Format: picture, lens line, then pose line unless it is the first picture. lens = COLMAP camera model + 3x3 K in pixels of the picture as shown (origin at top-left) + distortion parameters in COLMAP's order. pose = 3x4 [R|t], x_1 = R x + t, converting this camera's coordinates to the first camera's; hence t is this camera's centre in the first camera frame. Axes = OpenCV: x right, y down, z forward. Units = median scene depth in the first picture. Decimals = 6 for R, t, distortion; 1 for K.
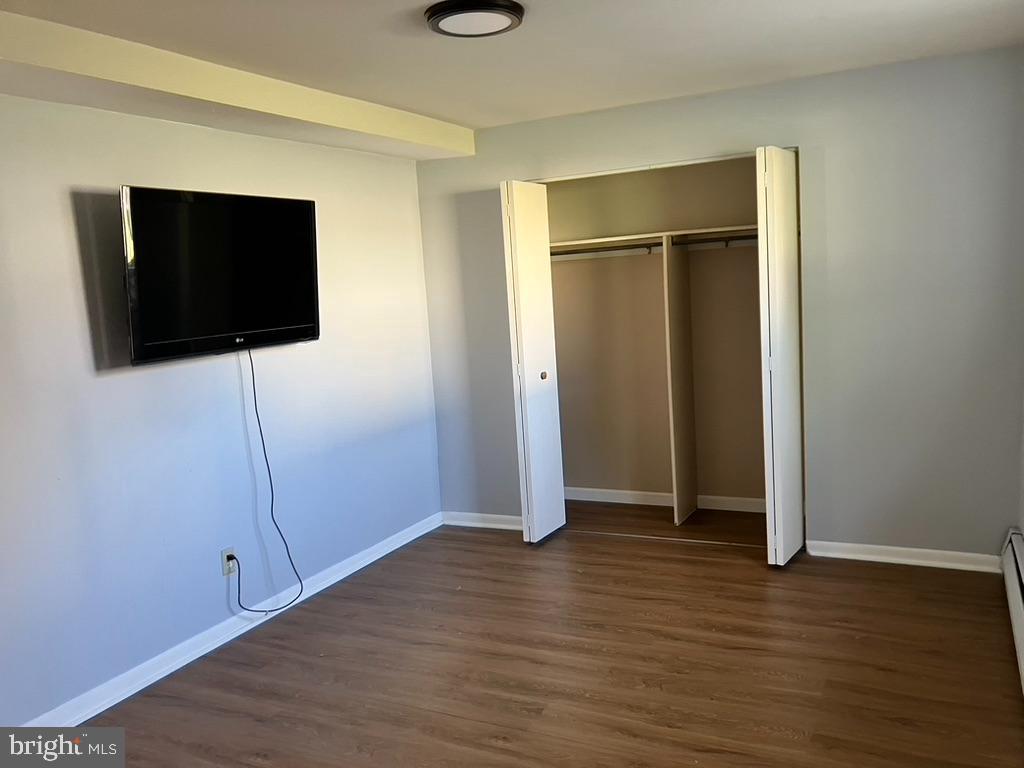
lens RADIAL K [[836.3, 0, 512.0], [0, 836.3, 384.0], [0, 0, 1]] dist [0.099091, -0.135949]
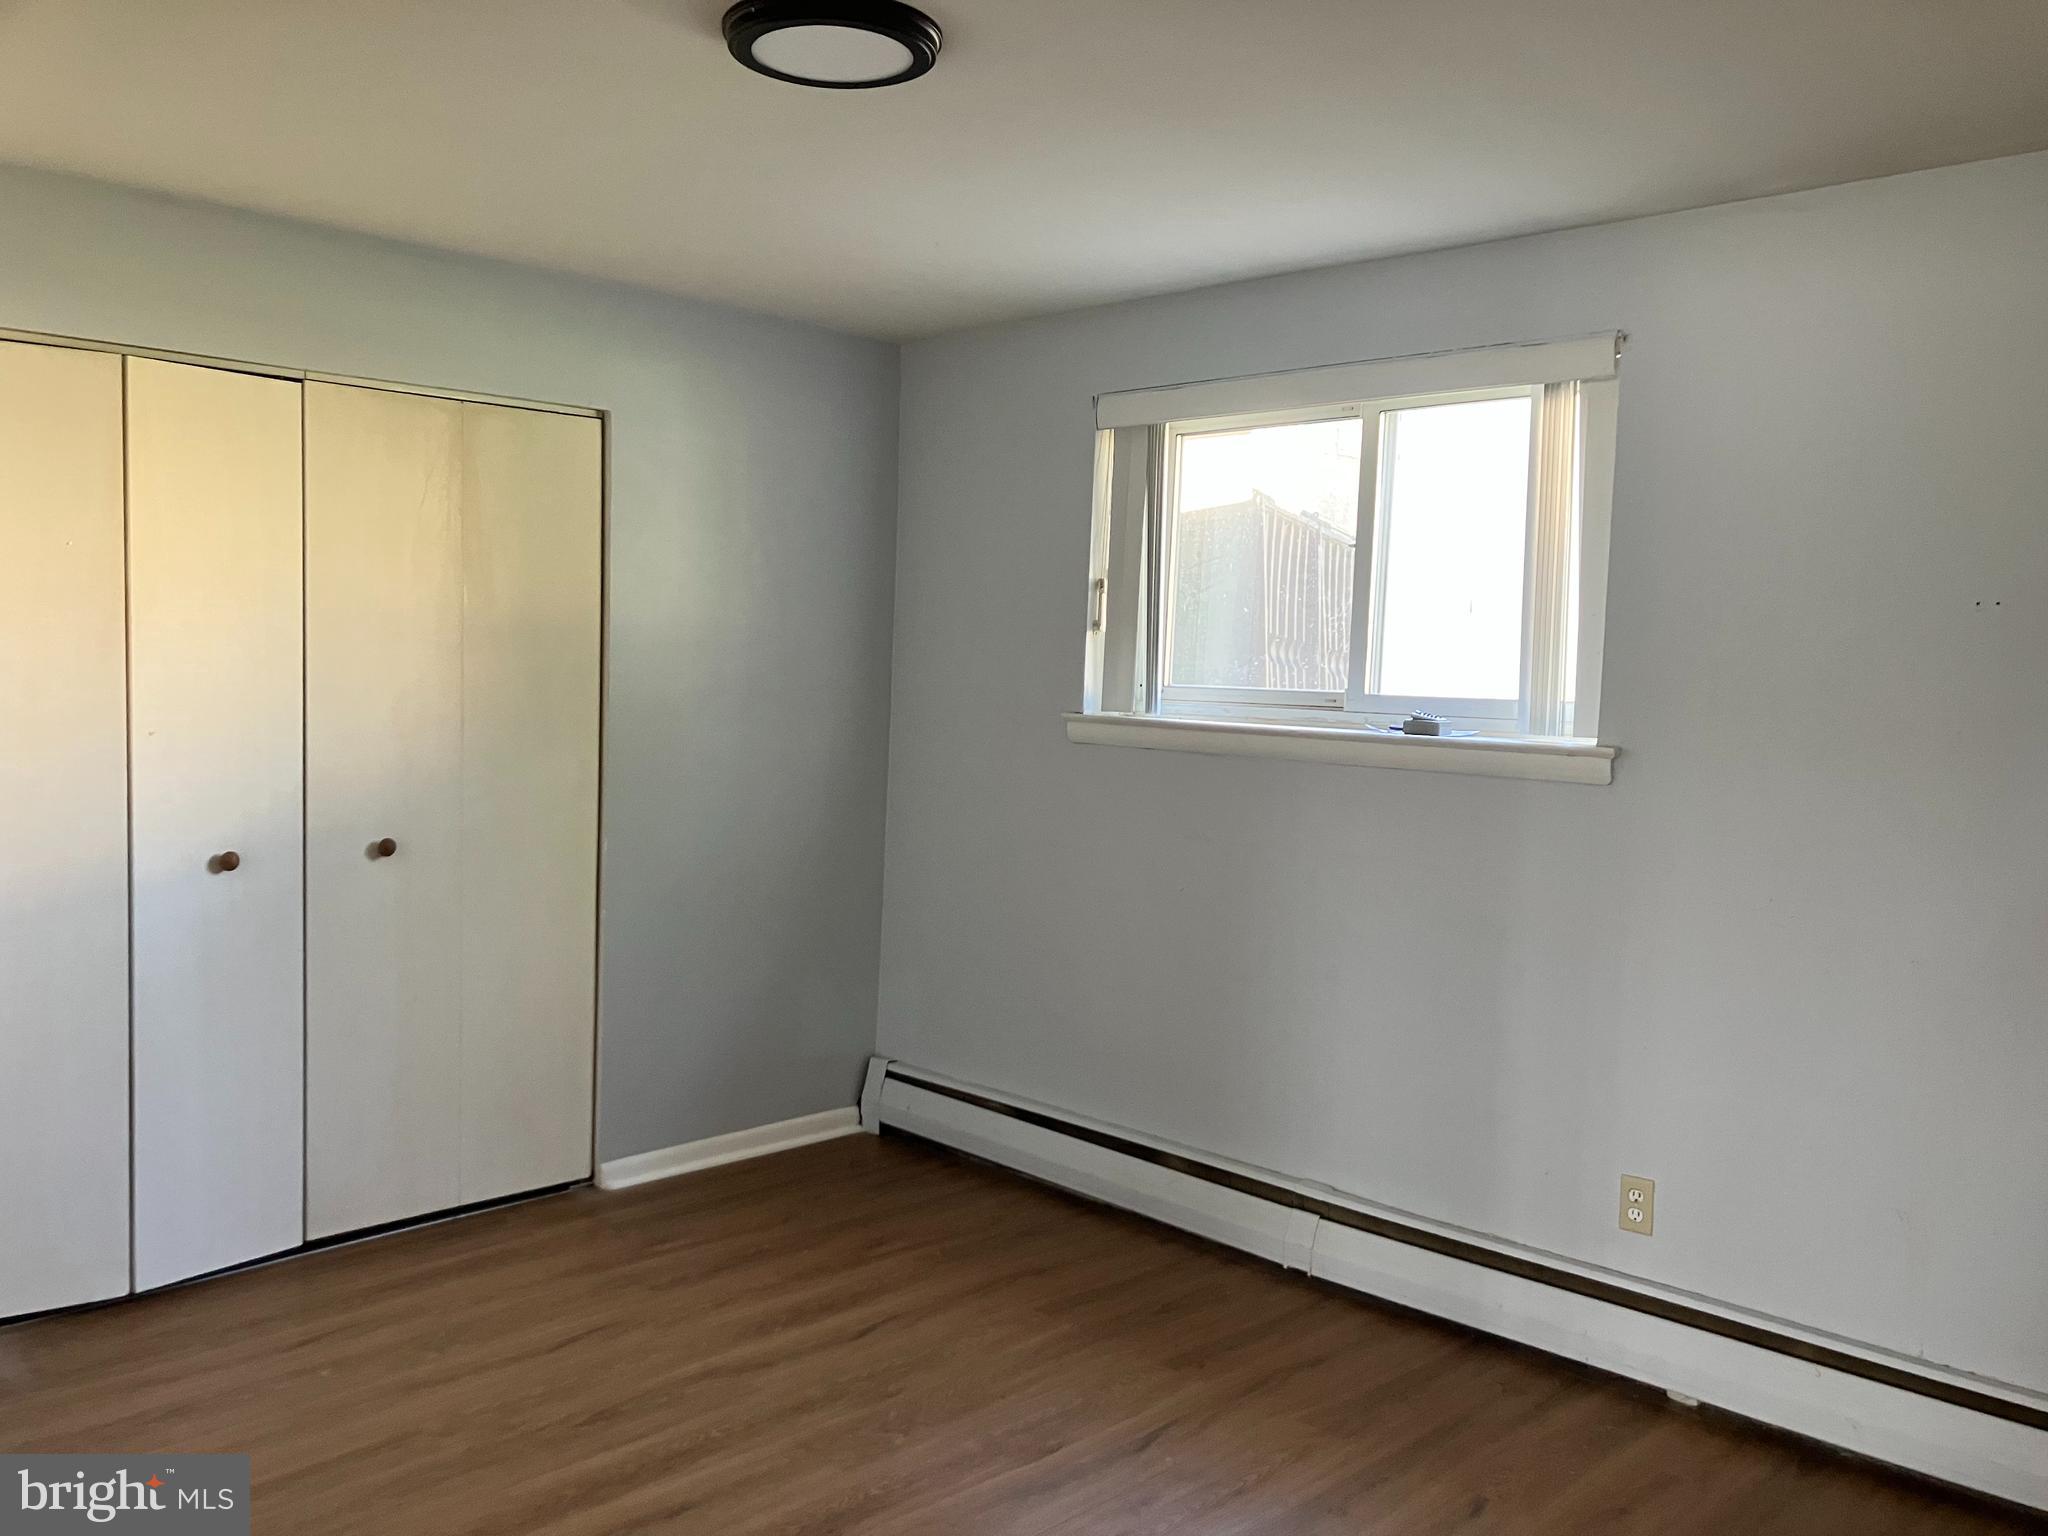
lens RADIAL K [[1672.6, 0, 1024.0], [0, 1672.6, 768.0], [0, 0, 1]] dist [0.099091, -0.135949]
pose [[0.308403, 0.017354, 0.951097, -0.699050], [0.074503, 0.996322, -0.042338, 0.006462], [-0.948334, 0.083917, 0.305976, 0.517617]]
